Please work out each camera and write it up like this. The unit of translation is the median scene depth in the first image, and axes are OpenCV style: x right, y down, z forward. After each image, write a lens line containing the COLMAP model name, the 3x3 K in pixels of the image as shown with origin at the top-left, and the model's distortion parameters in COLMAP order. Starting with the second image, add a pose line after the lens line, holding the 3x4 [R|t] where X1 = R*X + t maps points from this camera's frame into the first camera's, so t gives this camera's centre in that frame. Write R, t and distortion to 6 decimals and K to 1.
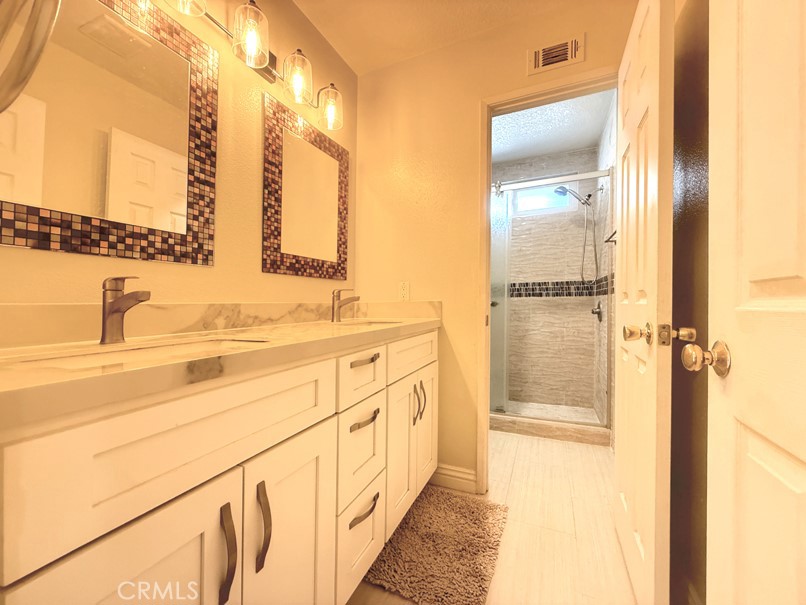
lens RADIAL K [[324.2, 0, 398.7], [0, 324.2, 301.7], [0, 0, 1]] dist [-0.002203, 0.000520]
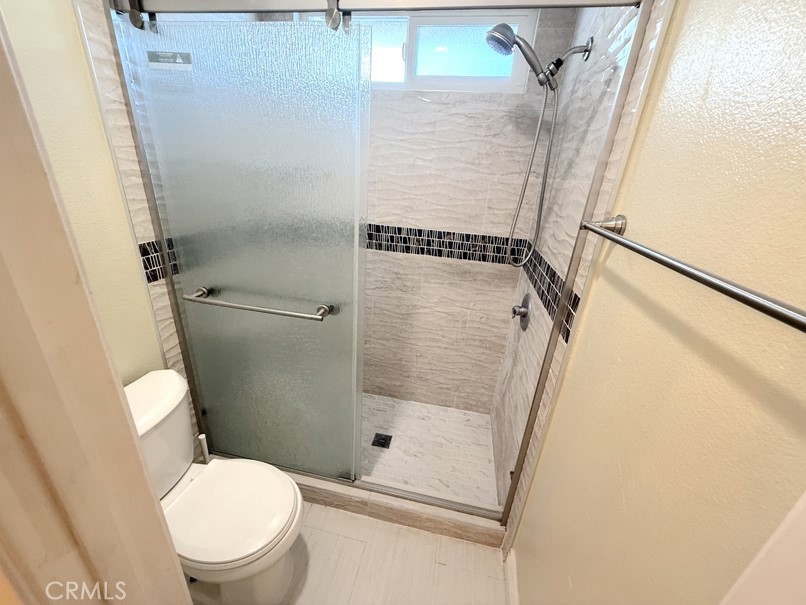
lens RADIAL K [[324.2, 0, 404.9], [0, 324.2, 305.9], [0, 0, 1]] dist [-0.002203, 0.000520]
pose [[0.969473, -0.041060, 0.241737, 0.236960], [-0.057413, 0.920460, 0.386596, -0.160627], [-0.238383, -0.388673, 0.890004, 0.467673]]
